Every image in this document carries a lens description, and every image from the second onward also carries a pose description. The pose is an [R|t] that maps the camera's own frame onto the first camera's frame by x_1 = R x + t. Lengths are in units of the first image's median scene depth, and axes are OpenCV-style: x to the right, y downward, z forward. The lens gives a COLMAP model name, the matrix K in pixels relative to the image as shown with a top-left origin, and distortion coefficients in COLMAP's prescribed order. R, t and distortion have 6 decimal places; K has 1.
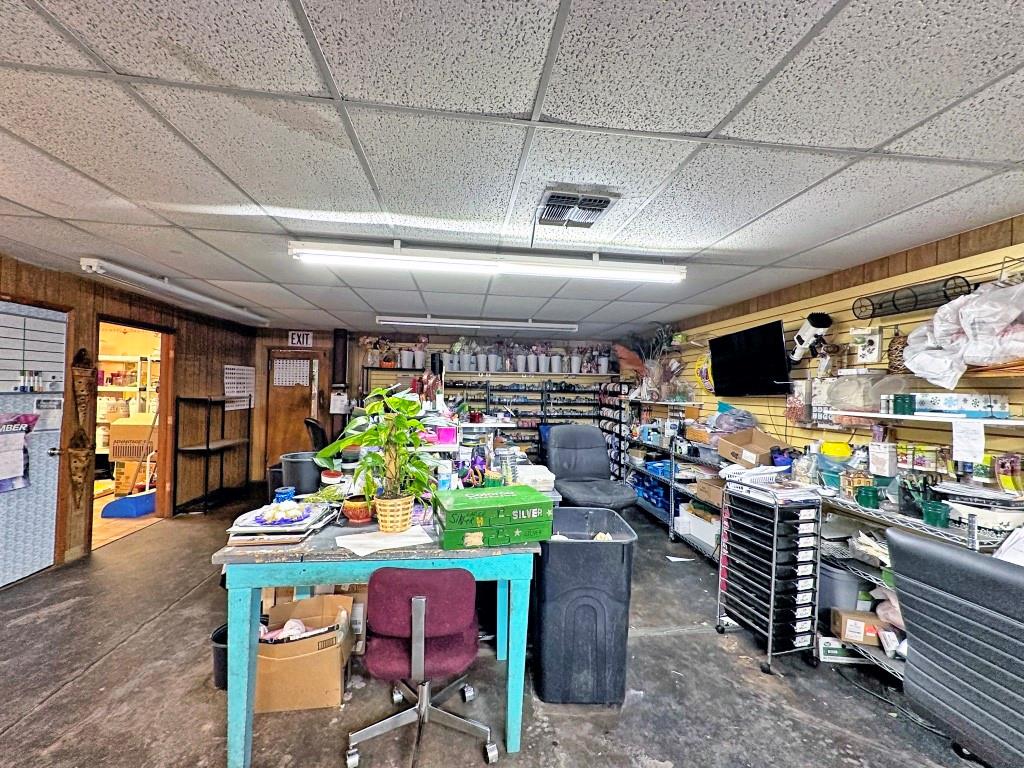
lens RADIAL K [[402.6, 0, 515.1], [0, 402.6, 384.8], [0, 0, 1]] dist [0.000990, 0.000111]
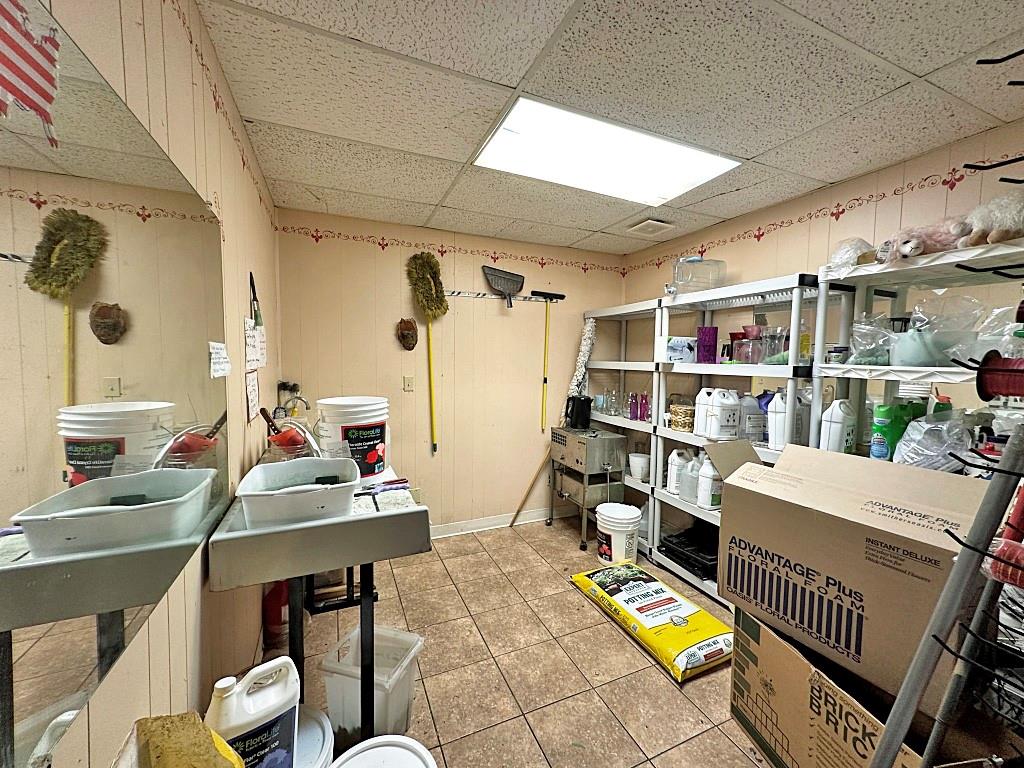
lens RADIAL K [[402.6, 0, 514.2], [0, 402.6, 382.7], [0, 0, 1]] dist [0.000990, 0.000111]
pose [[0.282751, 0.038997, -0.958400, -0.670578], [0.001354, 0.999156, 0.041055, 0.005845], [0.959192, -0.012906, 0.282460, 0.673849]]
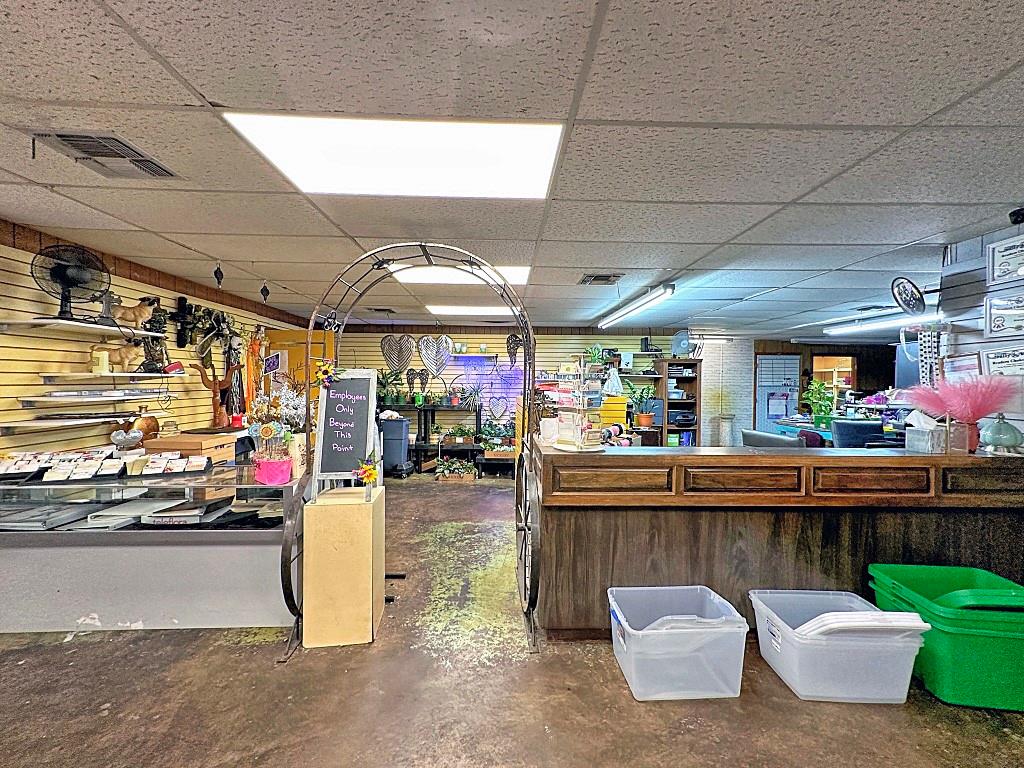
lens RADIAL K [[402.6, 0, 512.8], [0, 402.6, 383.0], [0, 0, 1]] dist [0.000990, 0.000111]
pose [[-0.107882, -0.016063, -0.994034, 1.492003], [-0.001962, 0.999871, -0.015945, 0.040116], [0.994162, 0.000230, -0.107900, -0.501626]]
